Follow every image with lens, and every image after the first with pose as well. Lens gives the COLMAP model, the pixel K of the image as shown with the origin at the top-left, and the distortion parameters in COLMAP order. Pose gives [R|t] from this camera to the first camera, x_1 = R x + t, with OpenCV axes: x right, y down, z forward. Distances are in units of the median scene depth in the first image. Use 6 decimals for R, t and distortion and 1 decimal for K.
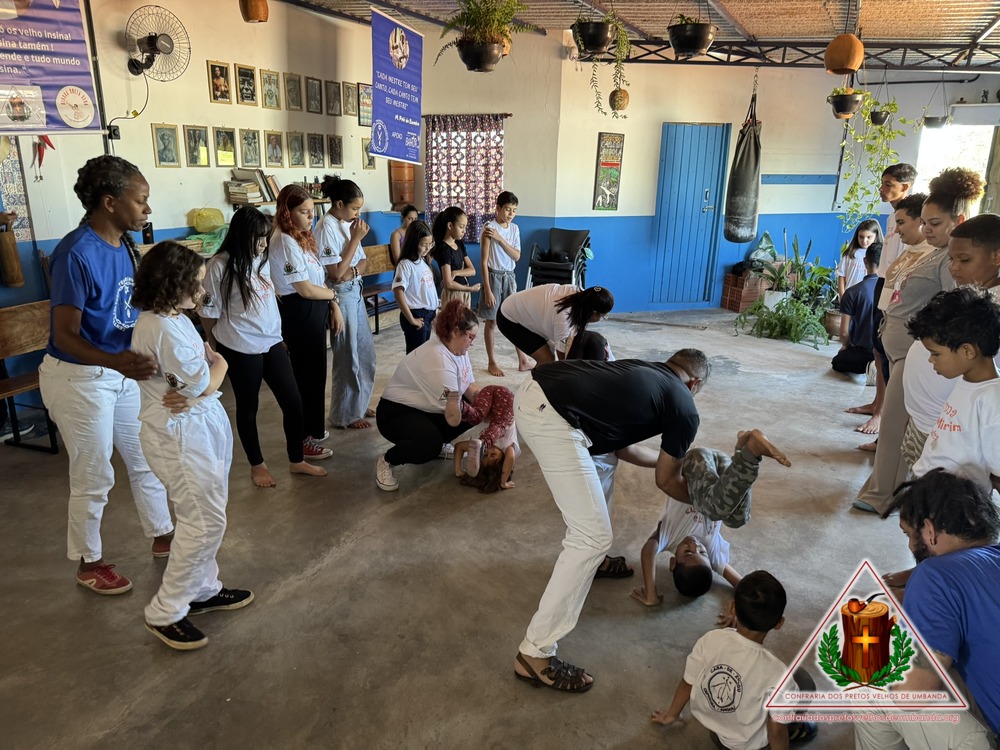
lens RADIAL K [[708.4, 0, 504.6], [0, 708.4, 374.2], [0, 0, 1]] dist [0.041480, -0.058053]
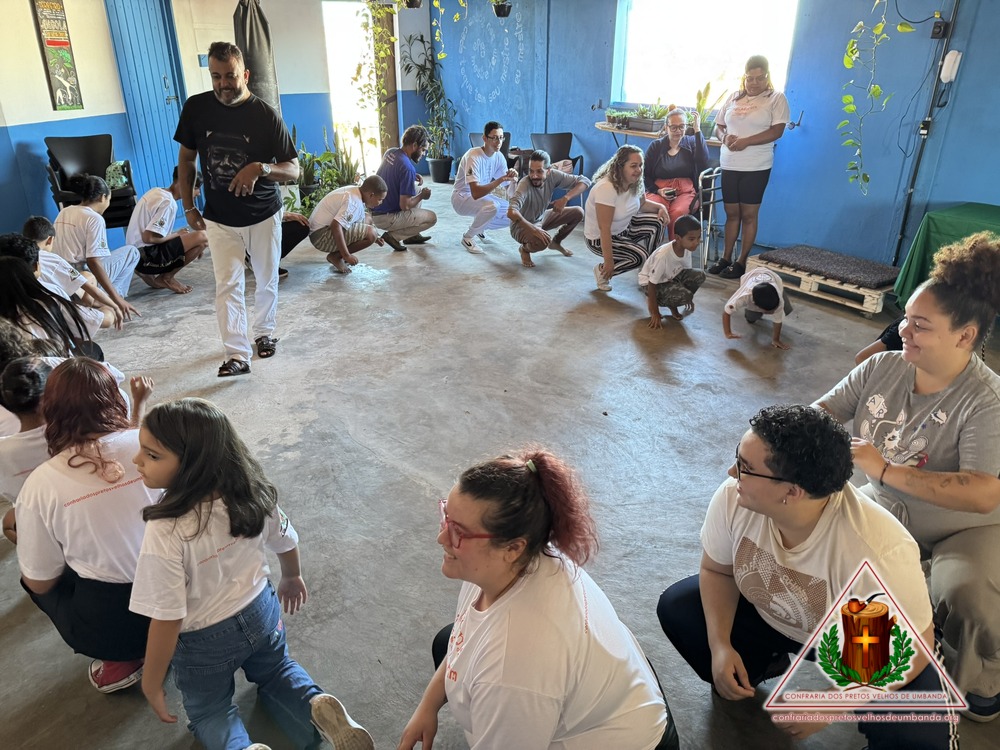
lens RADIAL K [[708.4, 0, 504.6], [0, 708.4, 374.2], [0, 0, 1]] dist [0.041480, -0.058053]
pose [[0.480781, -0.375066, 0.792575, -0.358494], [0.244255, 0.925407, 0.289759, -0.099244], [-0.842133, 0.054280, 0.536531, 0.304575]]
